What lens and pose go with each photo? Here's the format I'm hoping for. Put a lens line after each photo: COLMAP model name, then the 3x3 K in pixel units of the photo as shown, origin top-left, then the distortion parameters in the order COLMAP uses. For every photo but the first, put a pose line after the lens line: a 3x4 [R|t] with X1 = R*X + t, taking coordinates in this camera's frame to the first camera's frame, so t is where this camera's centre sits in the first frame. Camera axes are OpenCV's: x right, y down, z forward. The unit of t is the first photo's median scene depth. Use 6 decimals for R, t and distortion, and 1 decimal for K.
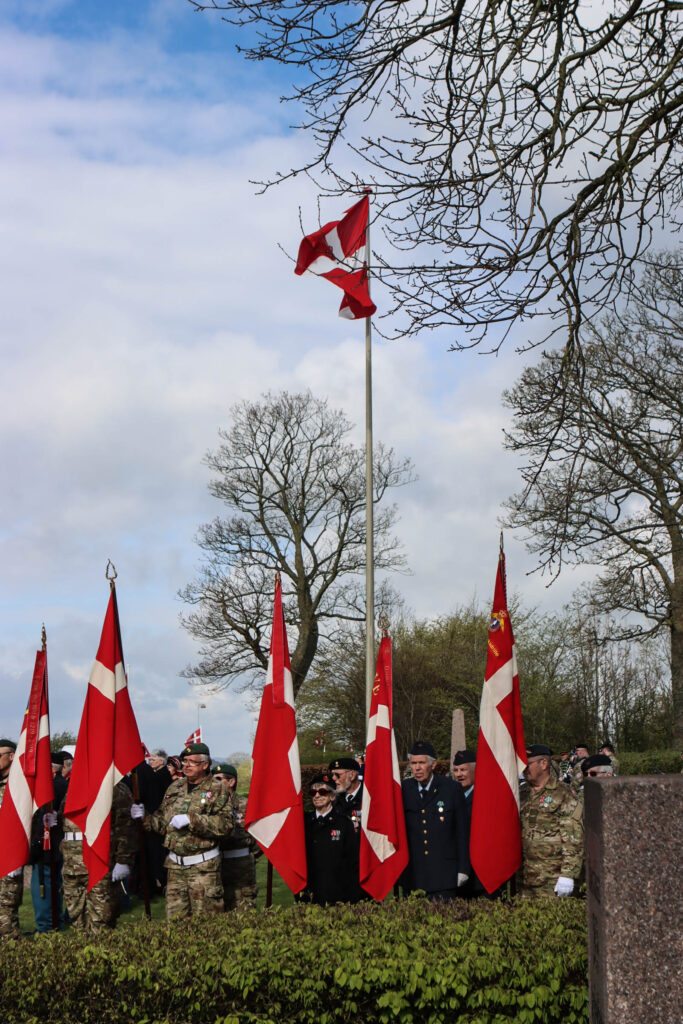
lens RADIAL K [[1477.2, 0, 341.5], [0, 1477.2, 512.0], [0, 0, 1]] dist [-0.024362, -0.054305]
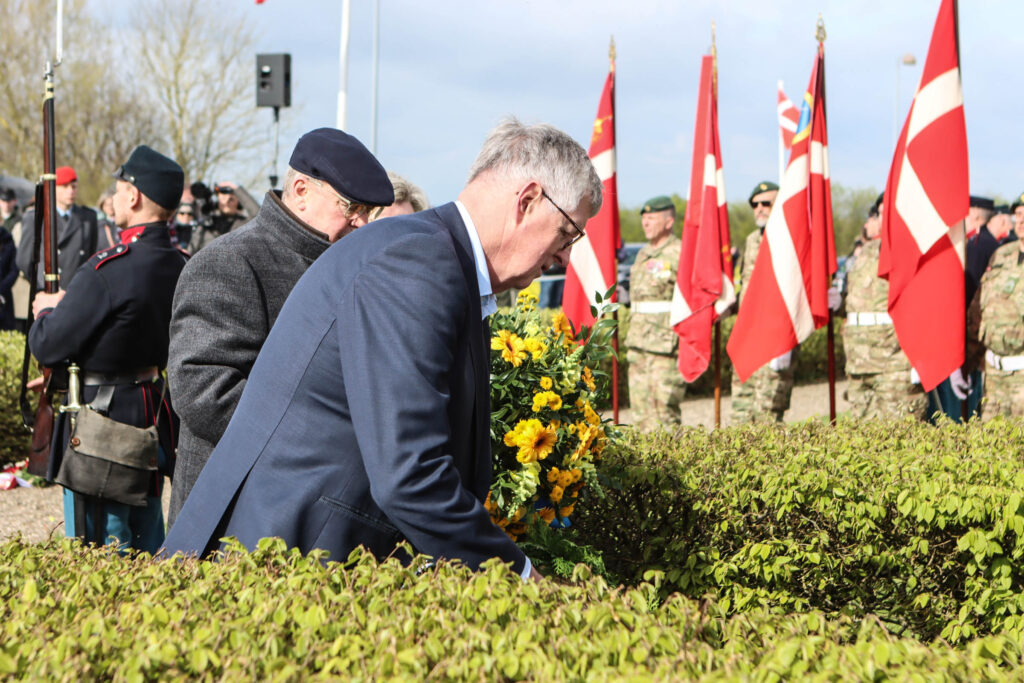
lens RADIAL K [[2232.1, 0, 512.0], [0, 2232.1, 341.5], [0, 0, 1]] dist [-0.009767, 0.199851]
pose [[0.906998, 0.061059, -0.416685, 0.270408], [0.030640, 0.977244, 0.209895, 0.009246], [0.420019, -0.203142, 0.884487, -0.010999]]
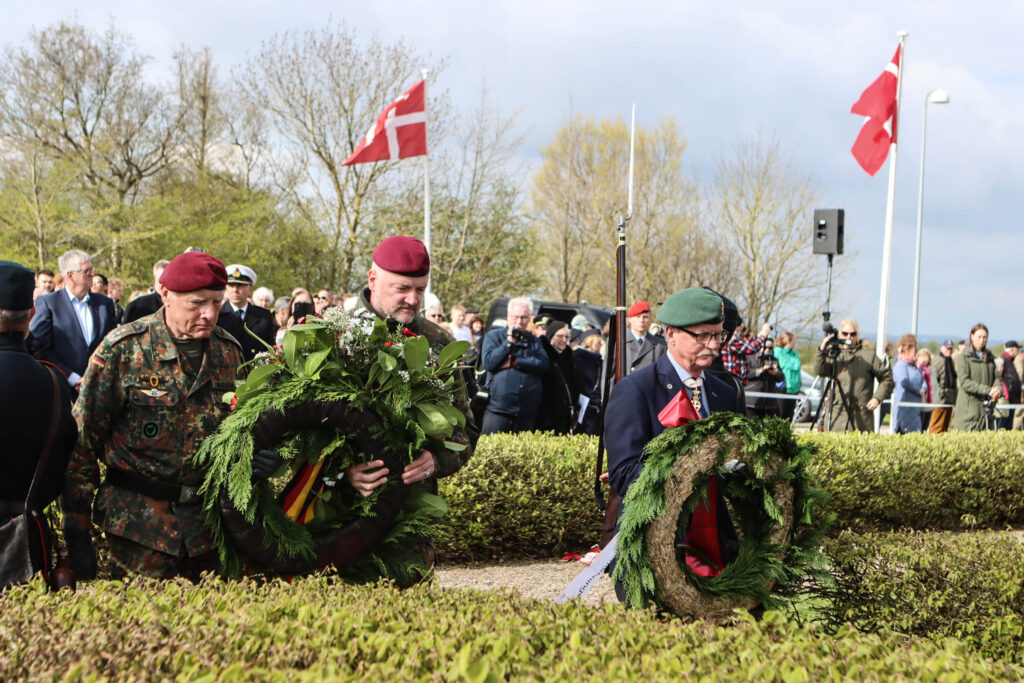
lens RADIAL K [[1889.5, 0, 512.0], [0, 1889.5, 341.5], [0, 0, 1]] dist [-0.032311, 0.019517]
pose [[0.758699, 0.056602, -0.648978, 0.301819], [0.048019, 0.988649, 0.142364, 0.003643], [0.649670, -0.139175, 0.747369, -0.028495]]
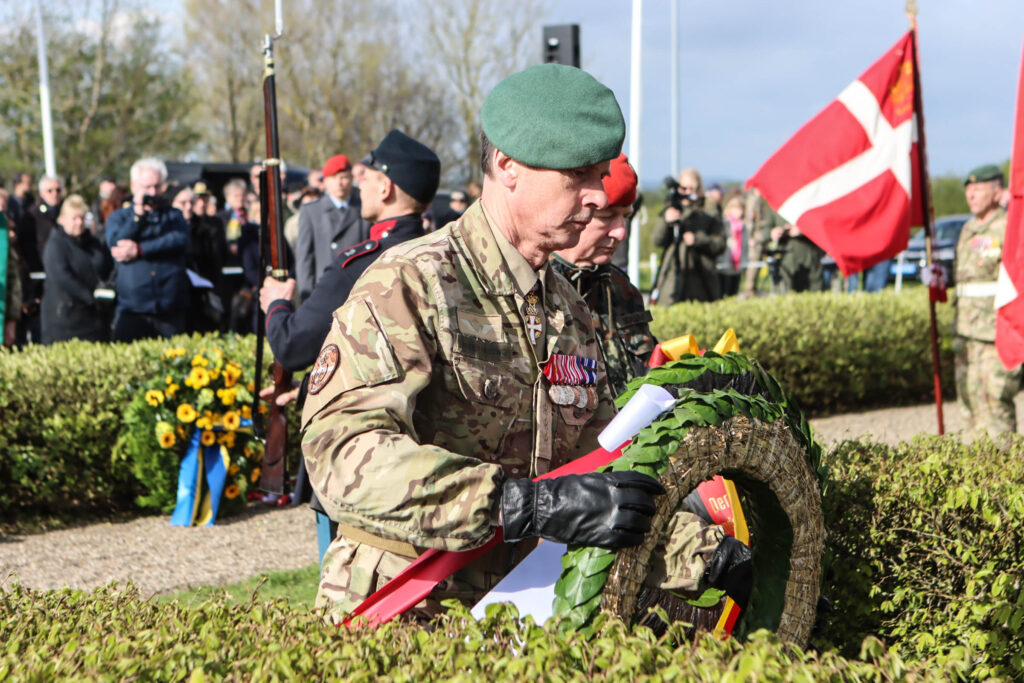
lens RADIAL K [[2384.6, 0, 512.0], [0, 2384.6, 341.5], [0, 0, 1]] dist [0.050768, -0.228318]
pose [[0.844498, 0.040813, -0.534001, 0.247533], [0.084083, 0.974623, 0.207462, 0.018125], [0.528917, -0.220102, 0.819636, 0.068872]]
